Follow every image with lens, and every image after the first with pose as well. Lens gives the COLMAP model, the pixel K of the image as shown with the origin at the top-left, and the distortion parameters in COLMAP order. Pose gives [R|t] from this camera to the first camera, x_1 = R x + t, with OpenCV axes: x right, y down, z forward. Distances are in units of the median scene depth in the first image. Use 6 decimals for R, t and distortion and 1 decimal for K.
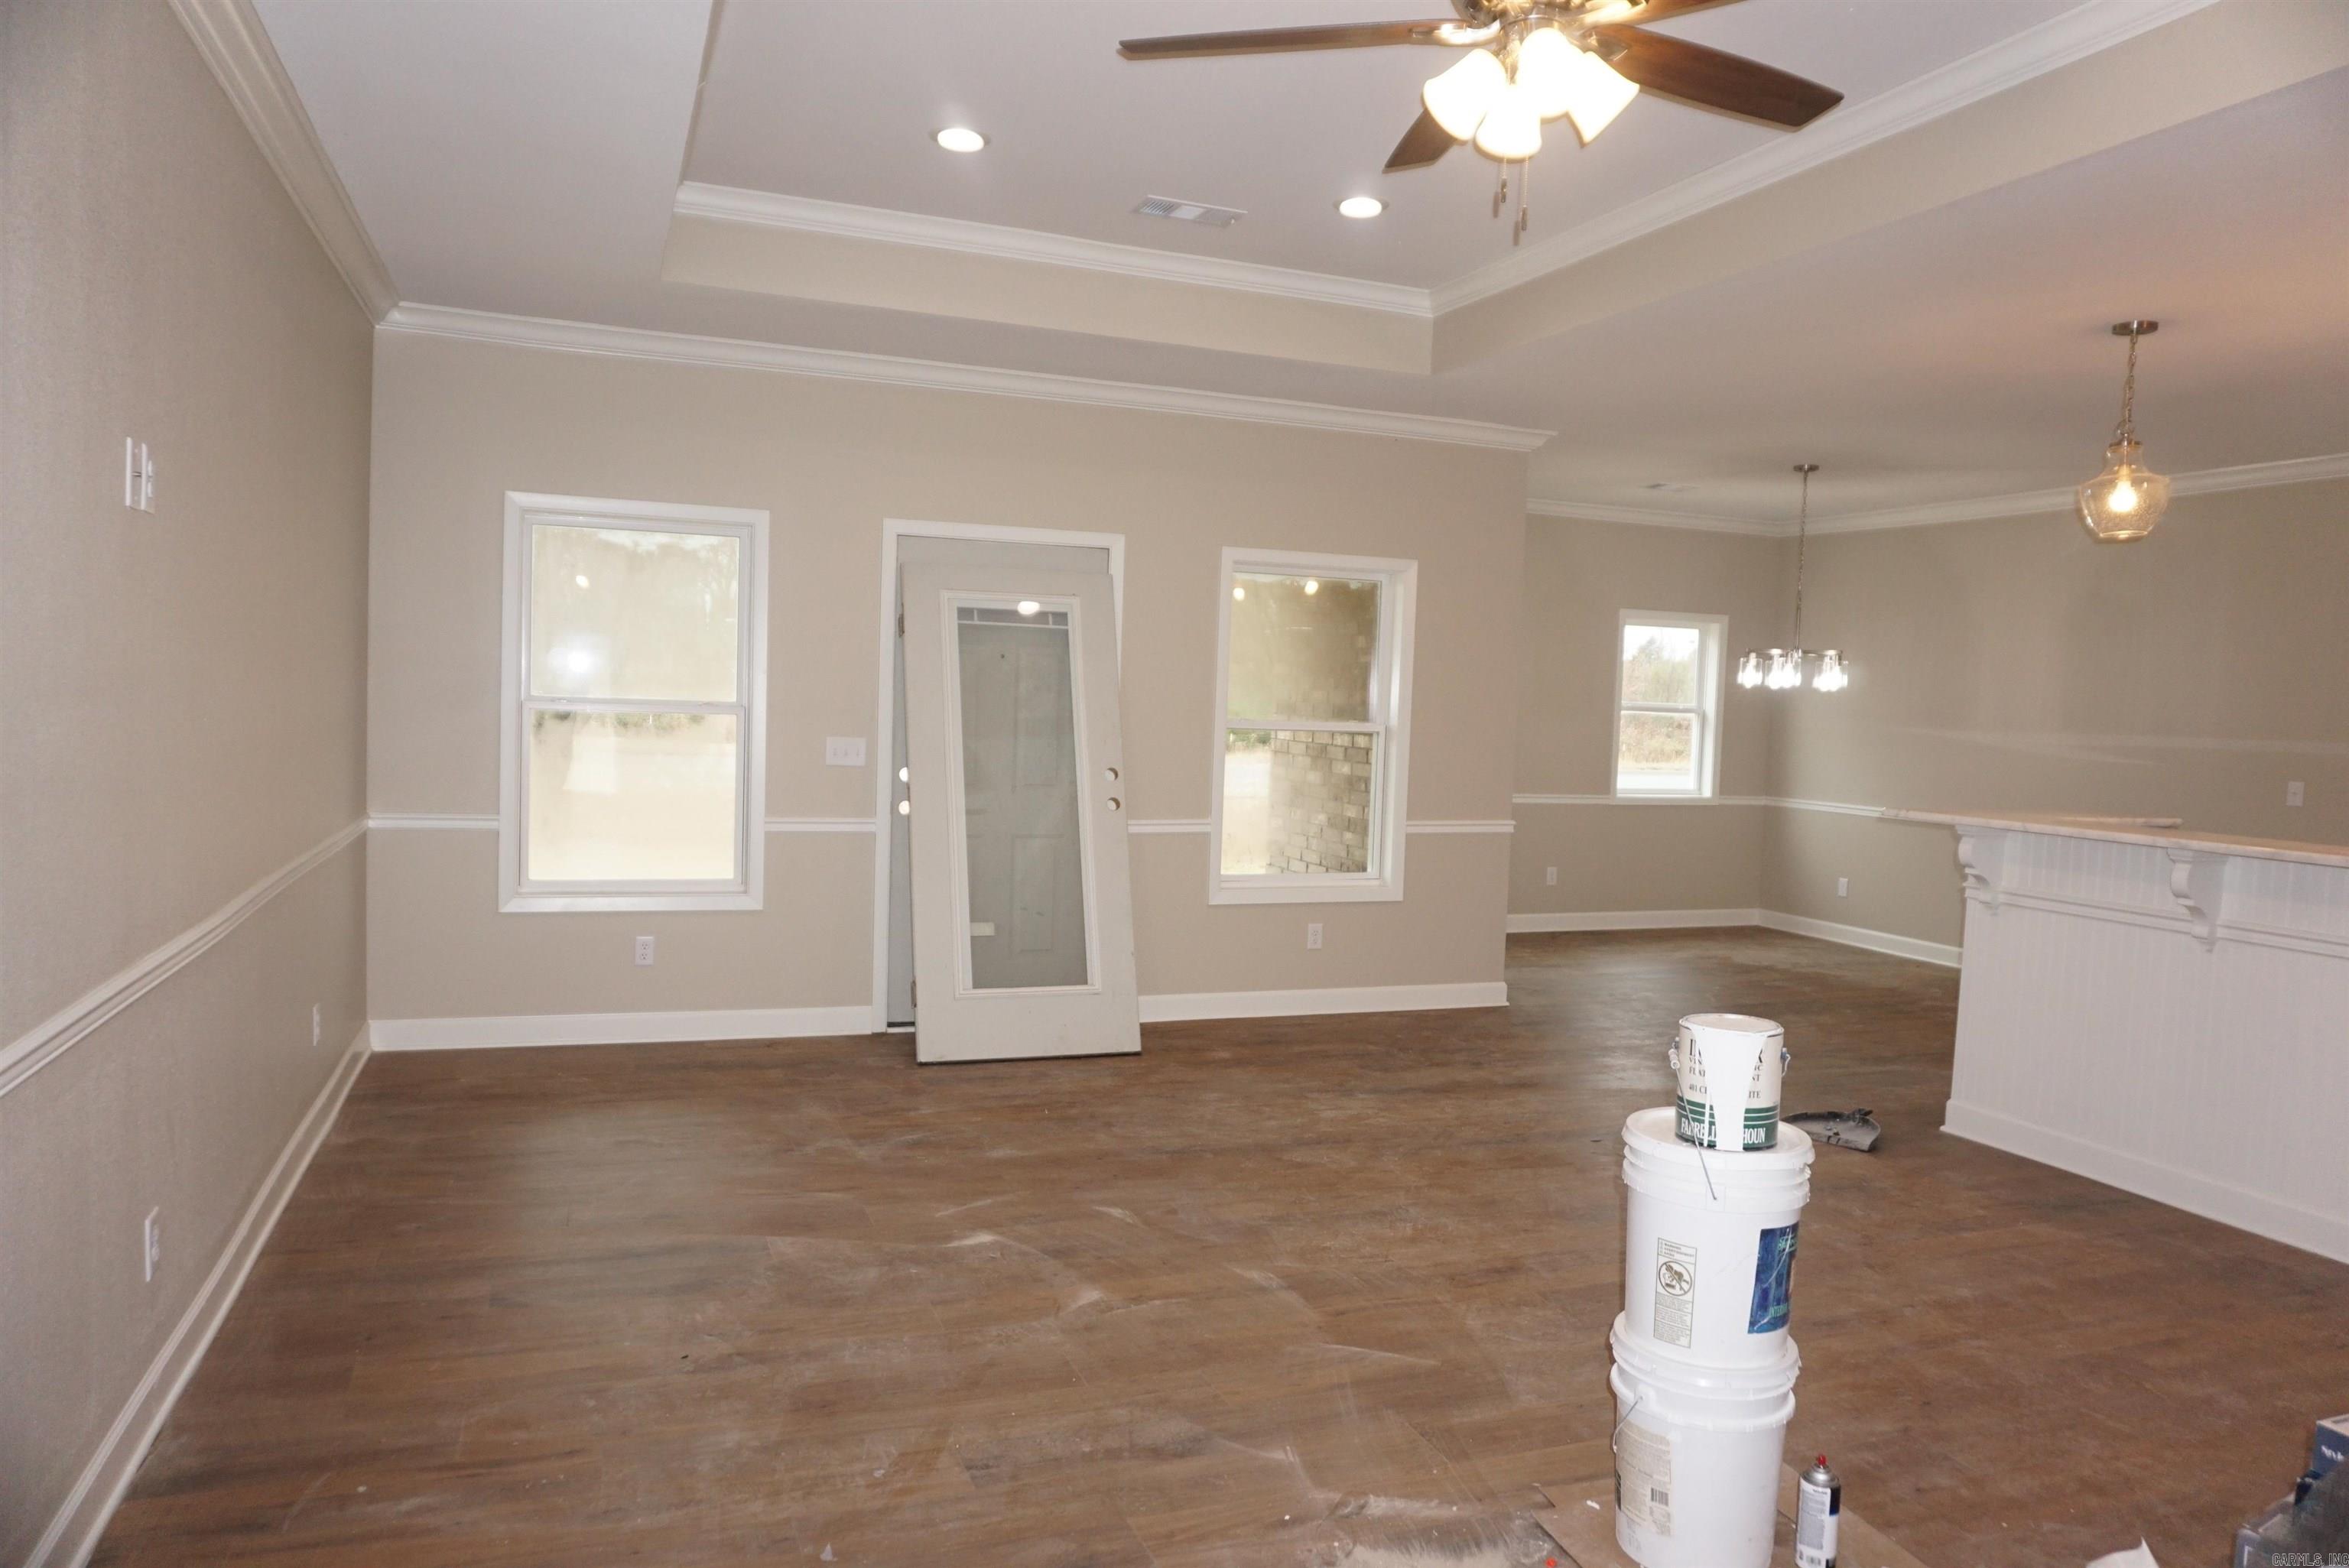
lens RADIAL K [[1553.1, 0, 1168.2], [0, 1553.1, 793.2], [0, 0, 1]] dist [-0.056120, 0.034870]
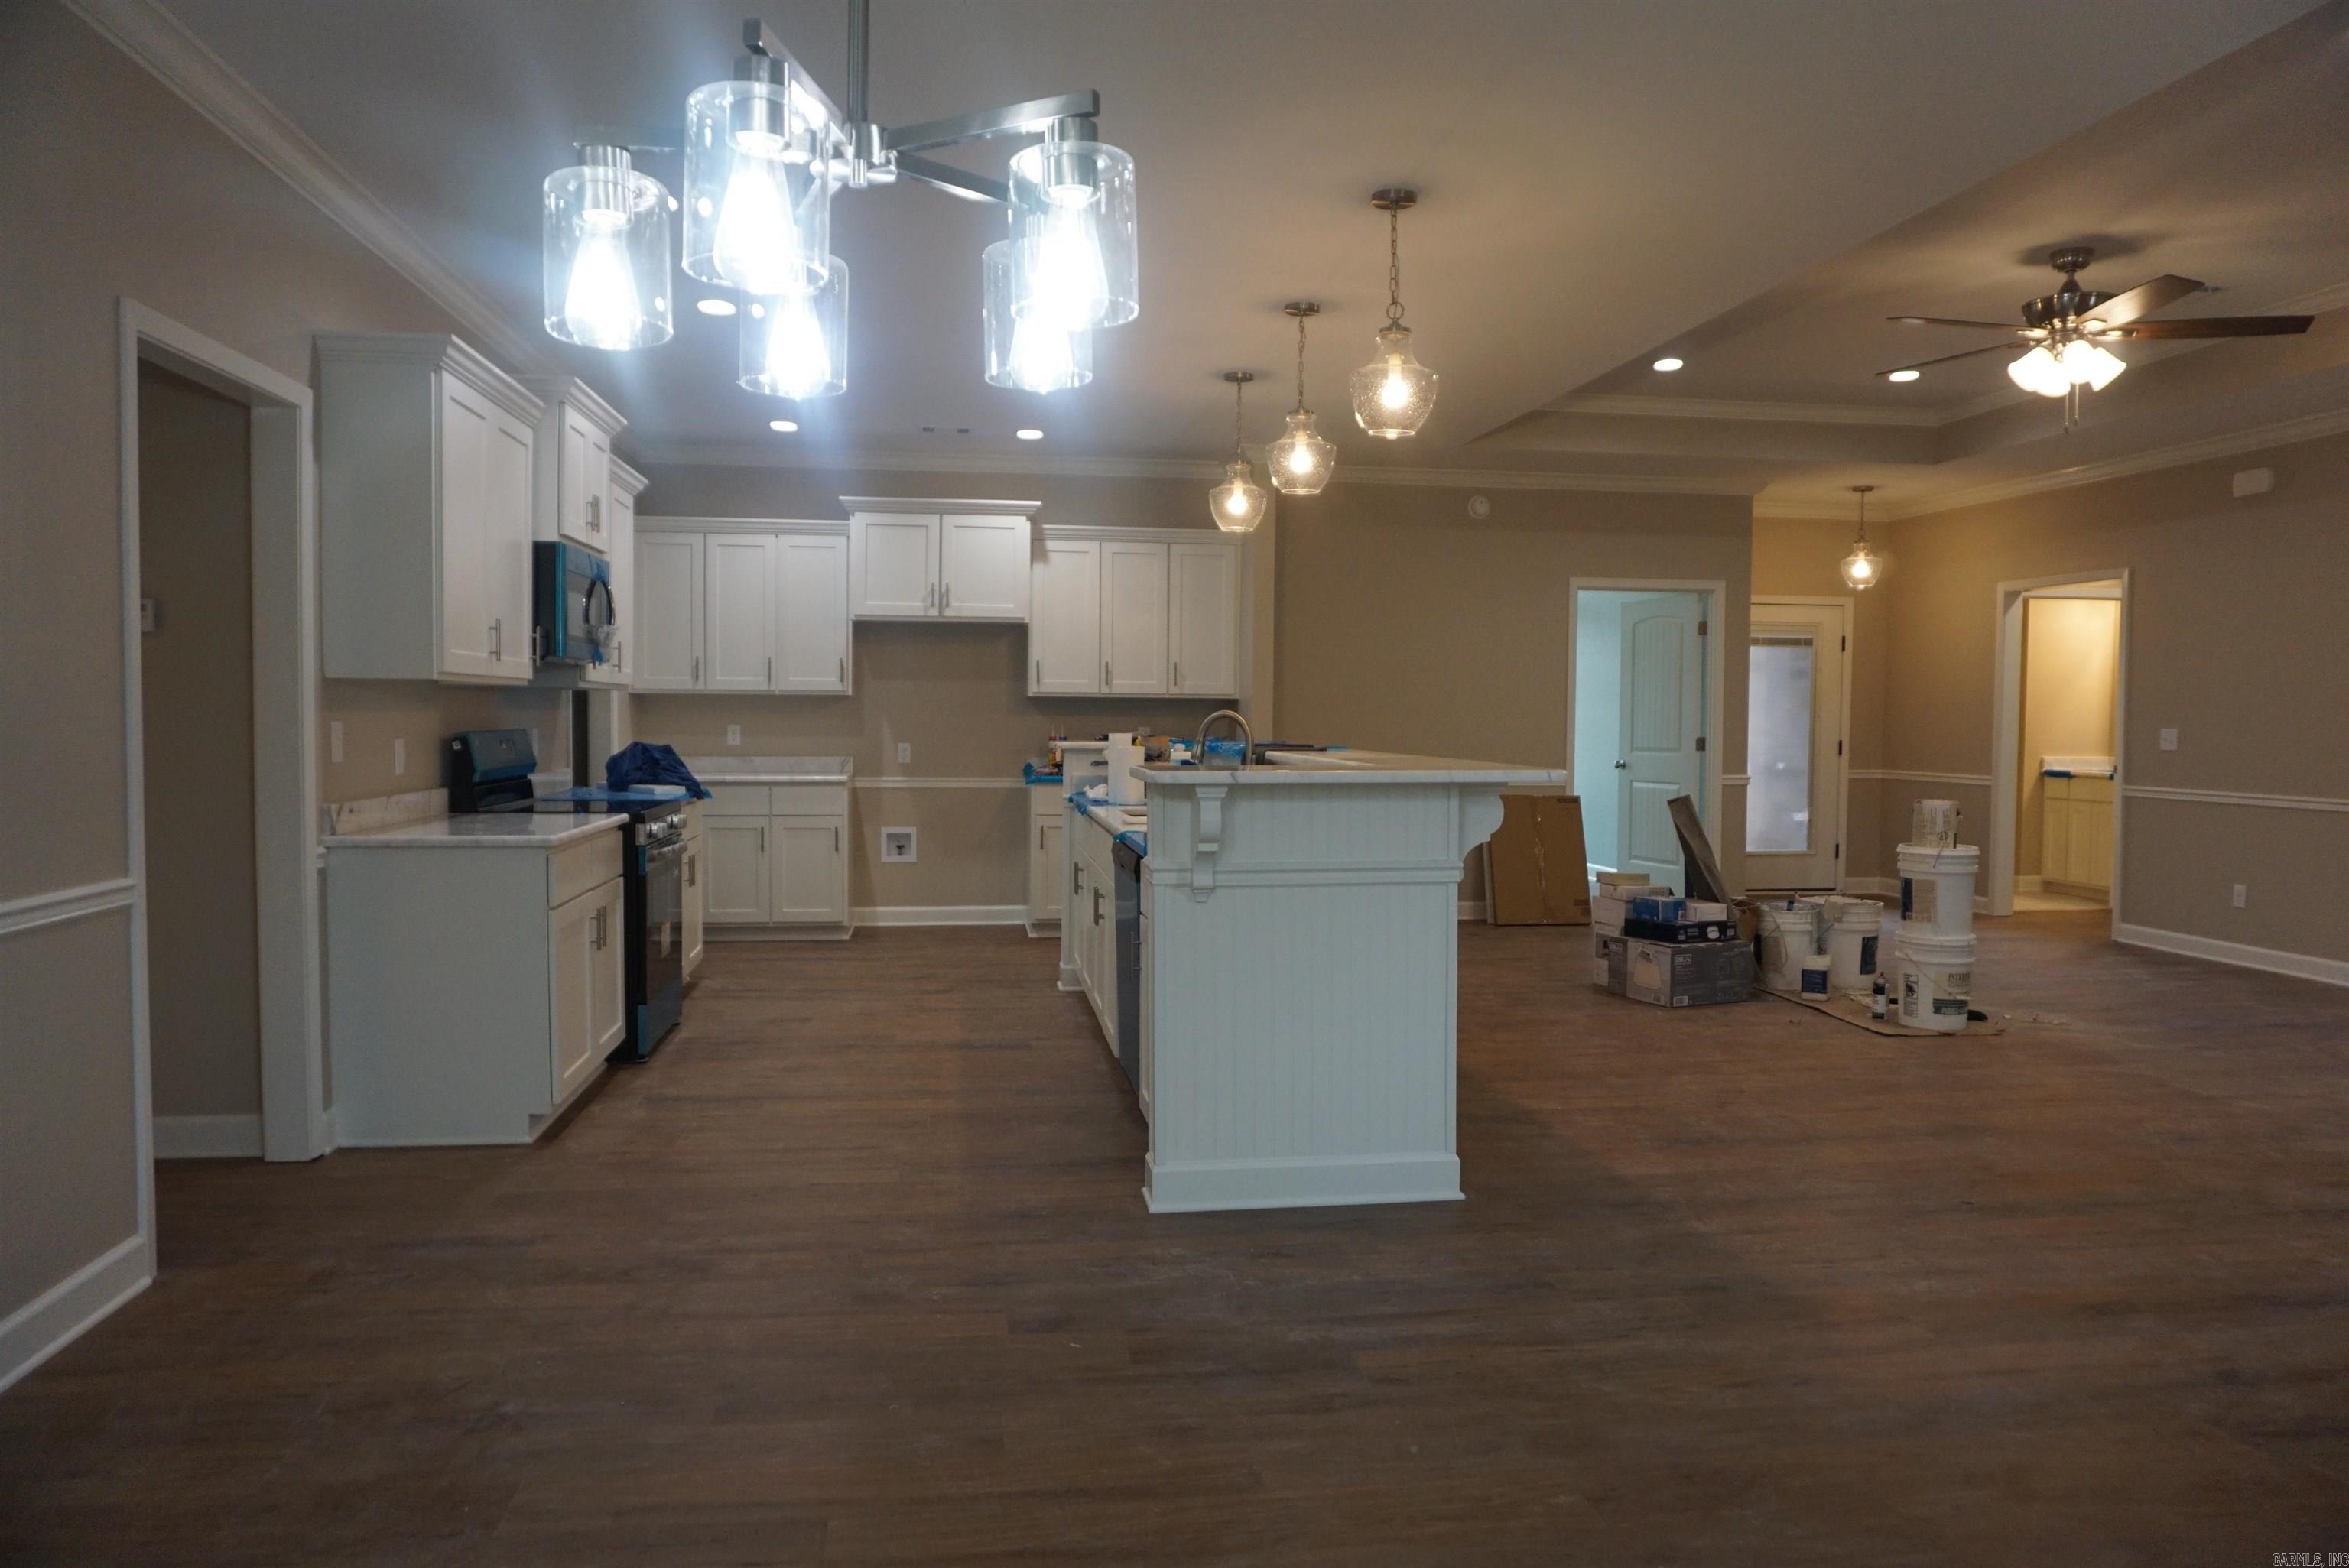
lens RADIAL K [[1553.1, 0, 1168.2], [0, 1553.1, 793.2], [0, 0, 1]] dist [-0.056120, 0.034870]
pose [[-0.974821, -0.047774, 0.217810, 0.586305], [-0.022053, 0.992646, 0.119025, -0.072492], [-0.221895, 0.111225, -0.968706, 2.078480]]
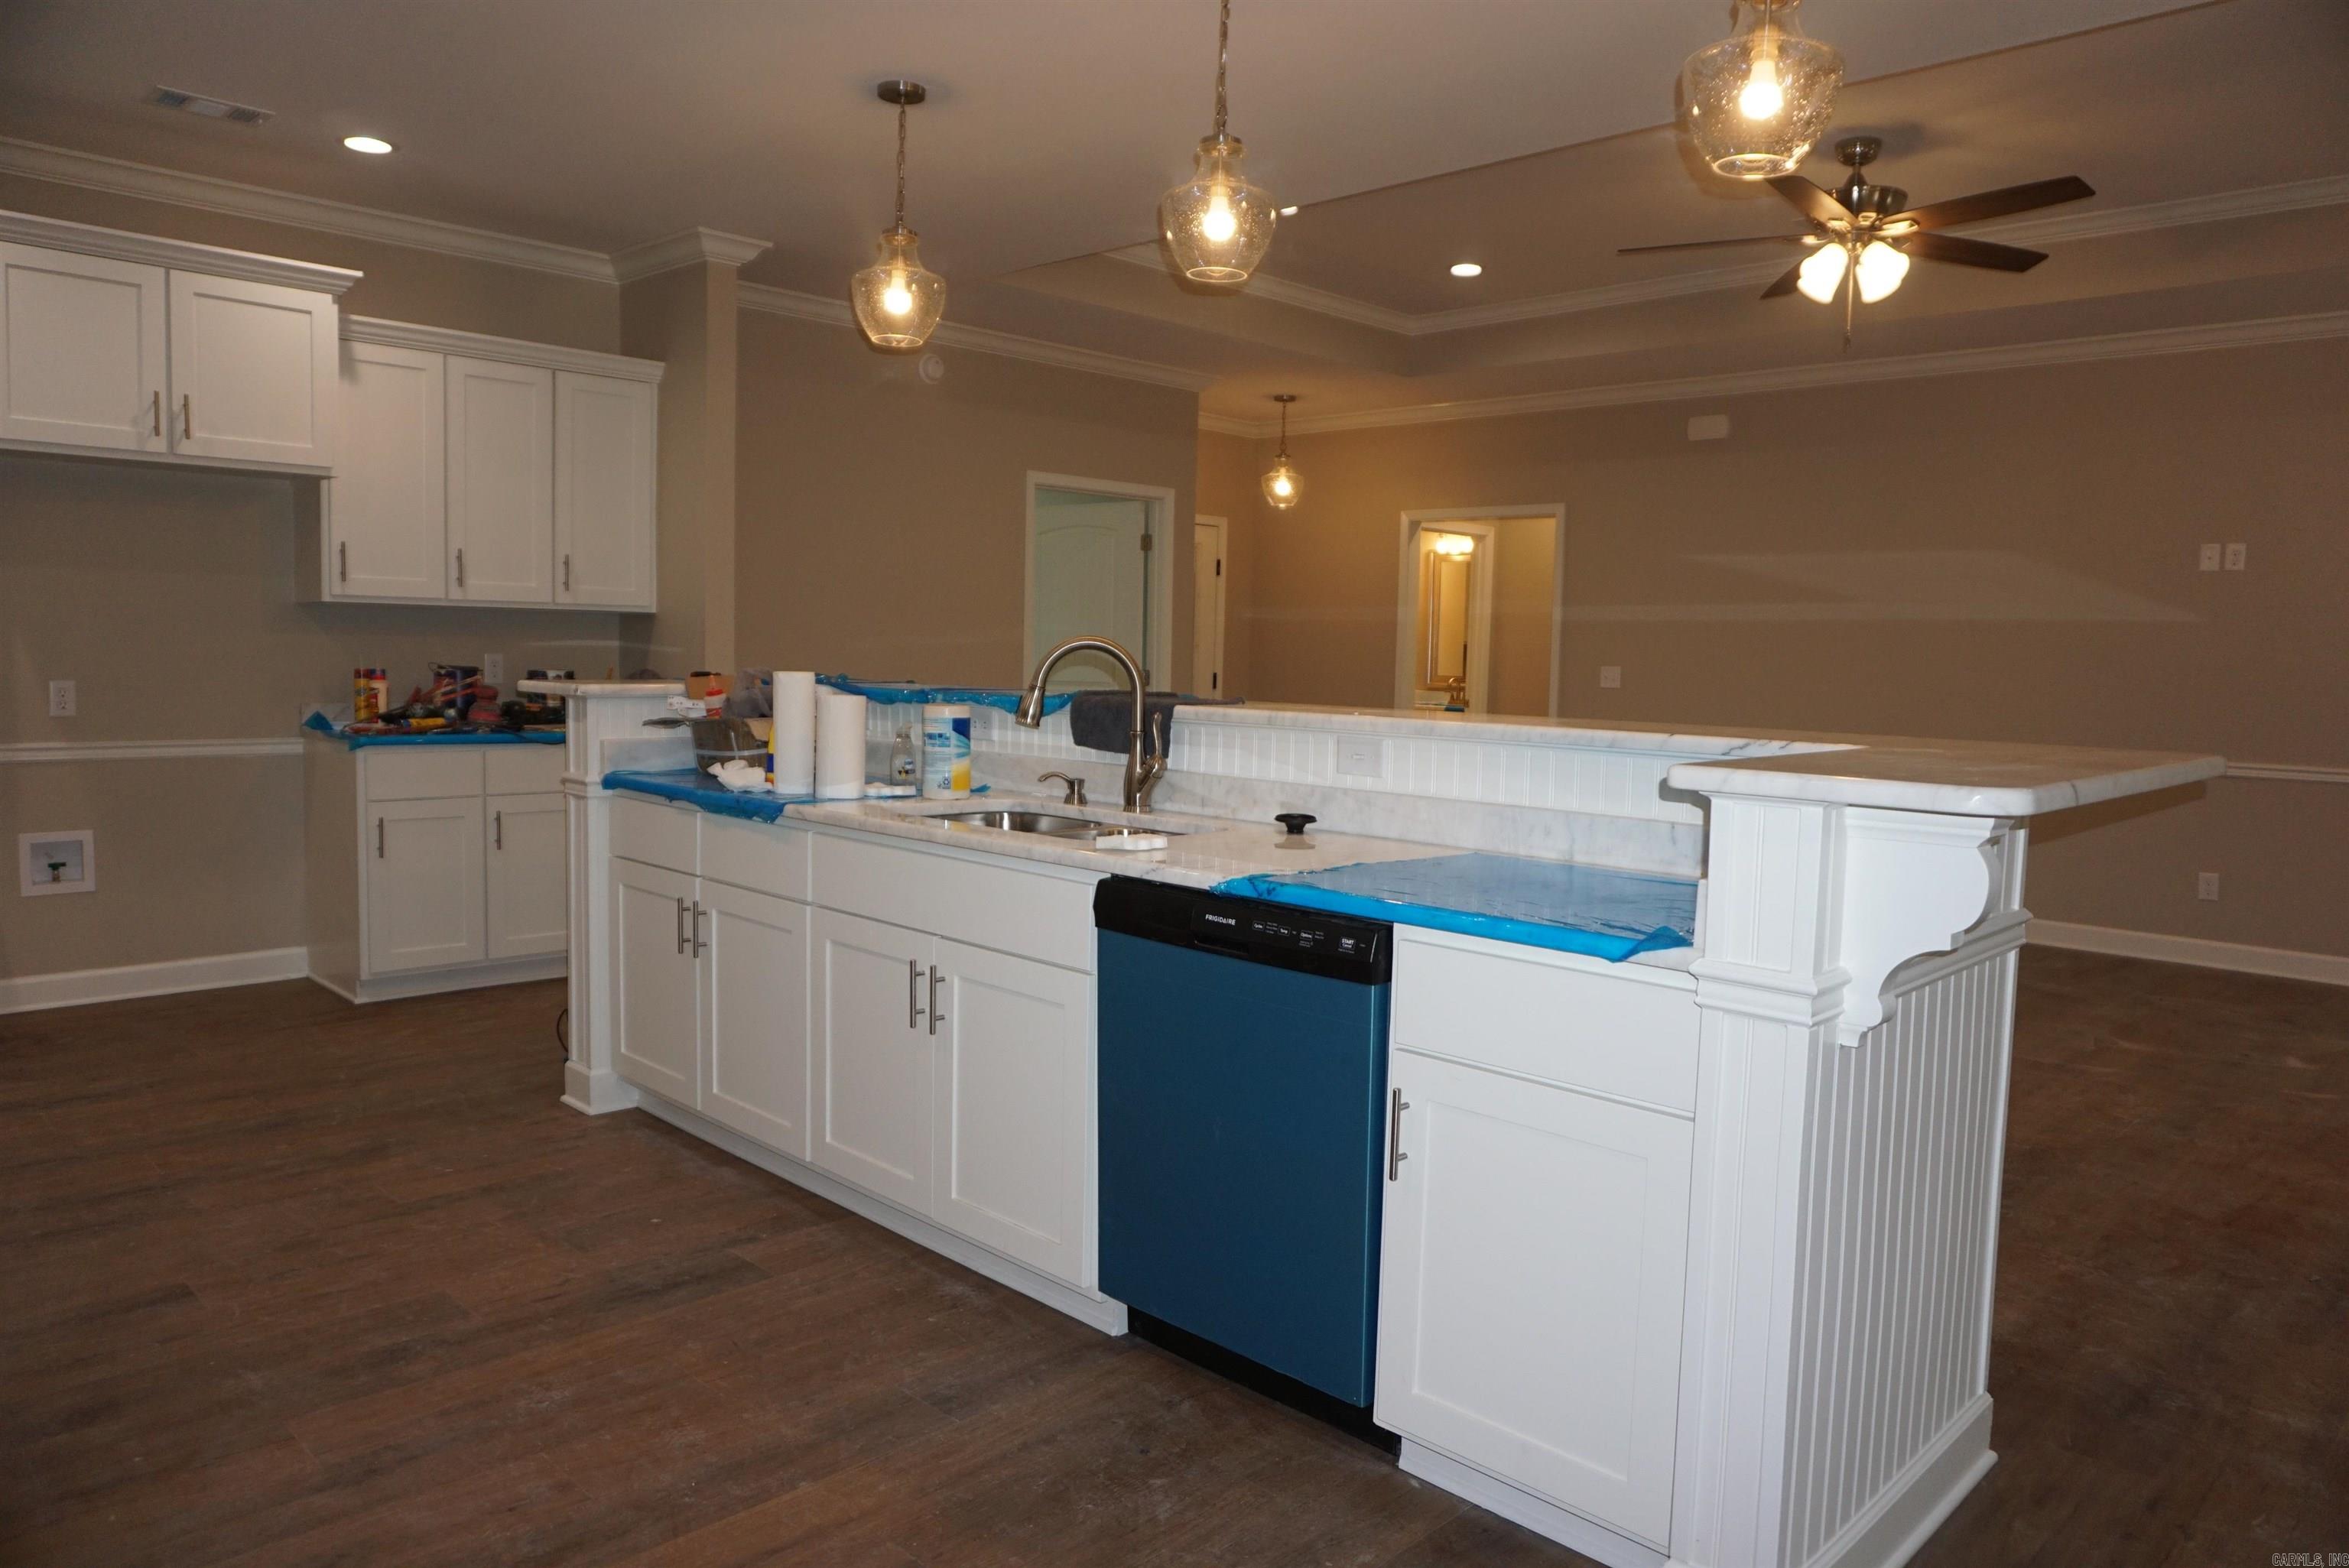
lens RADIAL K [[1572.7, 0, 1174.5], [0, 1572.7, 784.0], [0, 0, 1]] dist [-0.069623, 0.045176]
pose [[-0.908335, -0.015515, -0.417955, 1.092776], [-0.075806, 0.988868, 0.128040, -0.018927], [0.411316, 0.147986, -0.899399, 1.536525]]
